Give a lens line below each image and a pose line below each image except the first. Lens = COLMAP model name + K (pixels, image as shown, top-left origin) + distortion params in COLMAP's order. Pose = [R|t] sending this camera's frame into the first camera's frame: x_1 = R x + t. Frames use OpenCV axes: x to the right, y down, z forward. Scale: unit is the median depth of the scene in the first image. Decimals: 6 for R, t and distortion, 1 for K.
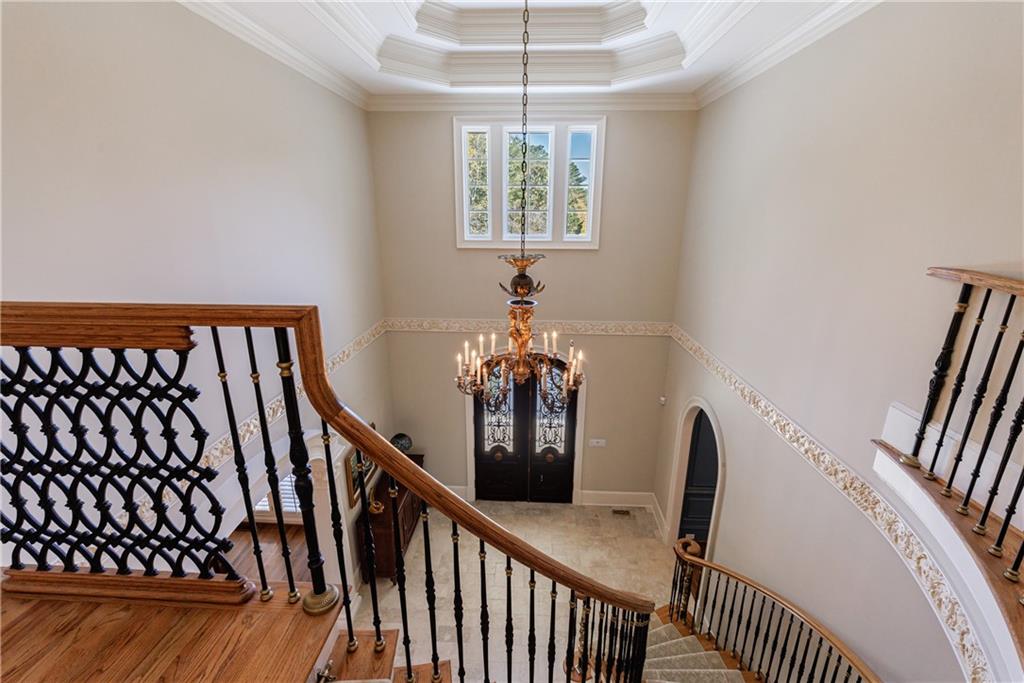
lens RADIAL K [[430.2, 0, 510.0], [0, 430.2, 338.8], [0, 0, 1]] dist [-0.002725, -0.000331]
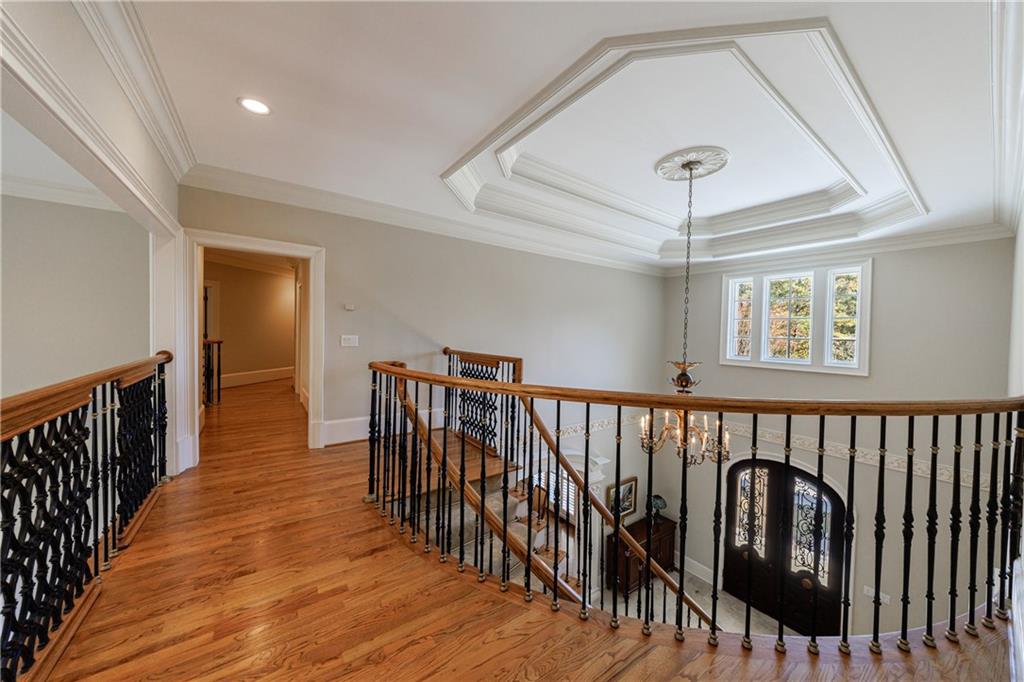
lens RADIAL K [[346.4, 0, 514.1], [0, 346.4, 339.1], [0, 0, 1]] dist [-0.001641, -0.000078]
pose [[0.627039, 0.025775, -0.778562, 0.436605], [-0.244731, 0.955367, -0.165473, 0.066156], [0.739547, 0.294297, 0.605360, -0.196780]]
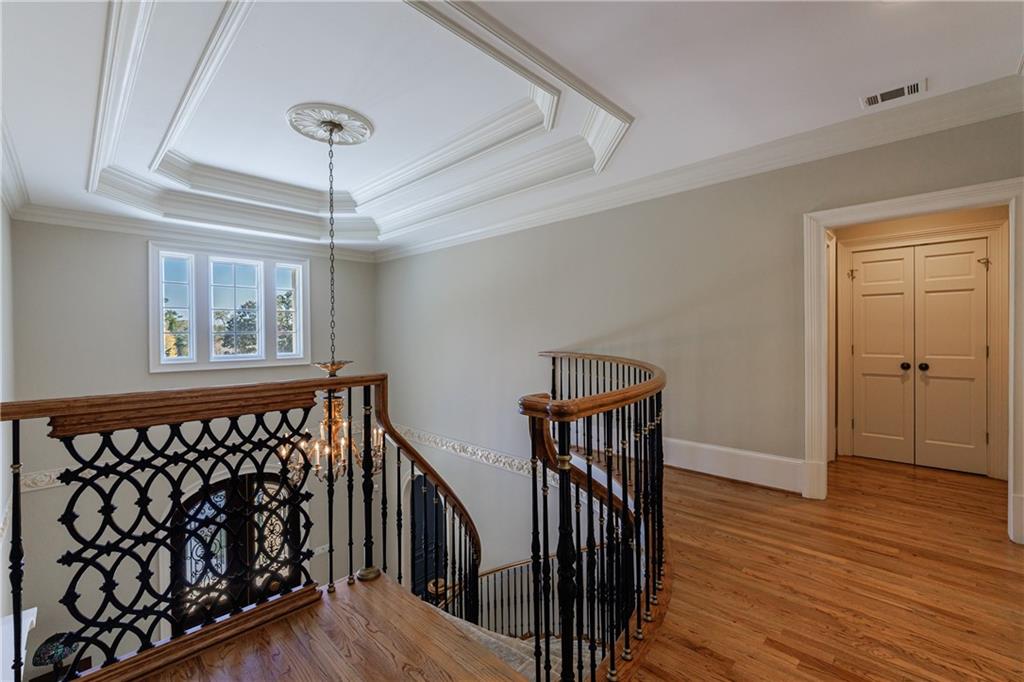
lens RADIAL K [[430.2, 0, 505.6], [0, 430.2, 335.5], [0, 0, 1]] dist [-0.002725, -0.000331]
pose [[0.670284, -0.012559, 0.741999, -0.412243], [0.222630, 0.957206, -0.184911, 0.065445], [-0.707924, 0.289133, 0.644396, -0.184084]]
